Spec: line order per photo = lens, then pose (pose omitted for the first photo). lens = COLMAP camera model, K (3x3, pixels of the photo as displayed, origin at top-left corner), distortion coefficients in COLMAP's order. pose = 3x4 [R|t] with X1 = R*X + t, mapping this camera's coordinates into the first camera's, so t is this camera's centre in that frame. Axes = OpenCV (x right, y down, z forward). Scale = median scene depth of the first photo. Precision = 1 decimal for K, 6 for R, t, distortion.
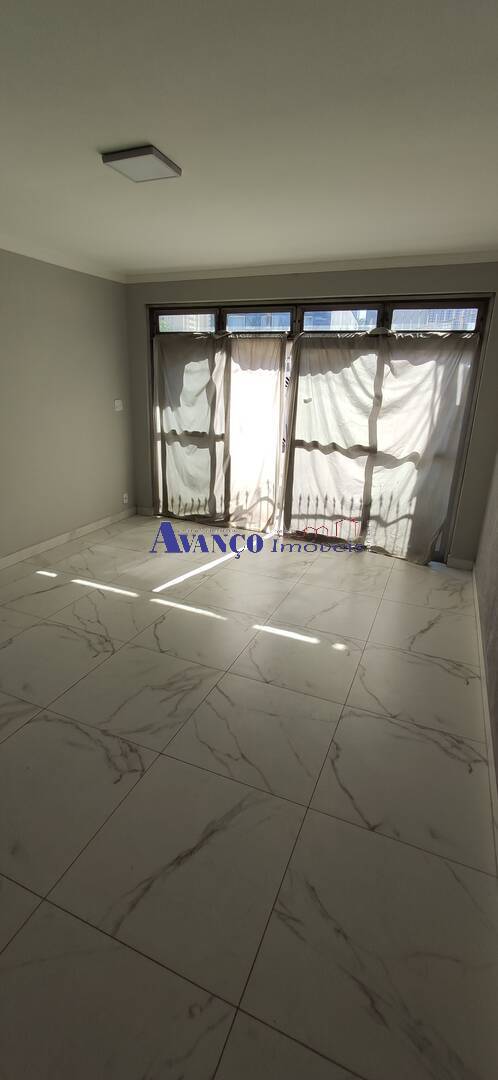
lens RADIAL K [[469.2, 0, 247.7], [0, 469.2, 540.1], [0, 0, 1]] dist [-0.039571, 0.022614]
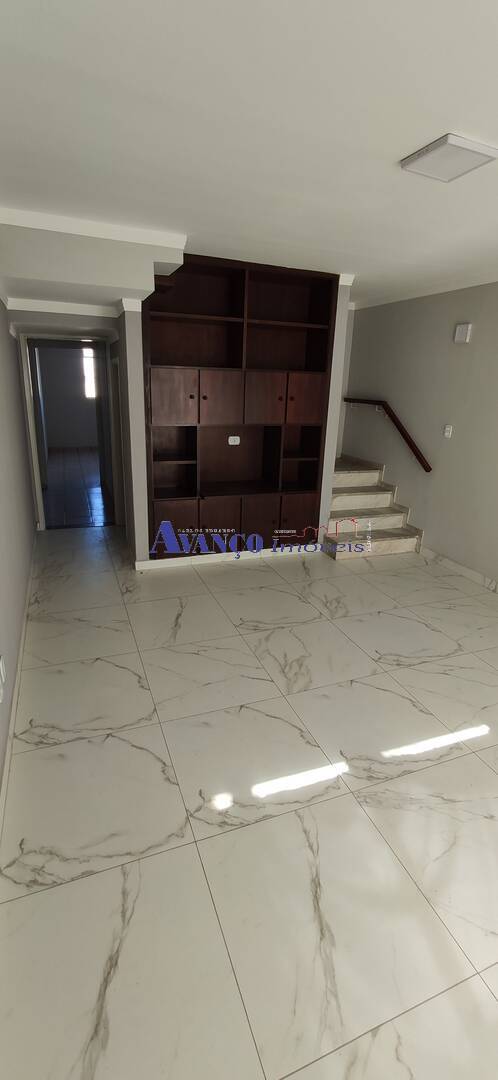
lens RADIAL K [[469.2, 0, 247.7], [0, 469.2, 540.1], [0, 0, 1]] dist [-0.039571, 0.022614]
pose [[-0.717638, 0.169682, -0.675429, 0.674872], [-0.286675, 0.811904, 0.508557, -0.499809], [0.634676, 0.558588, -0.534009, 1.443646]]
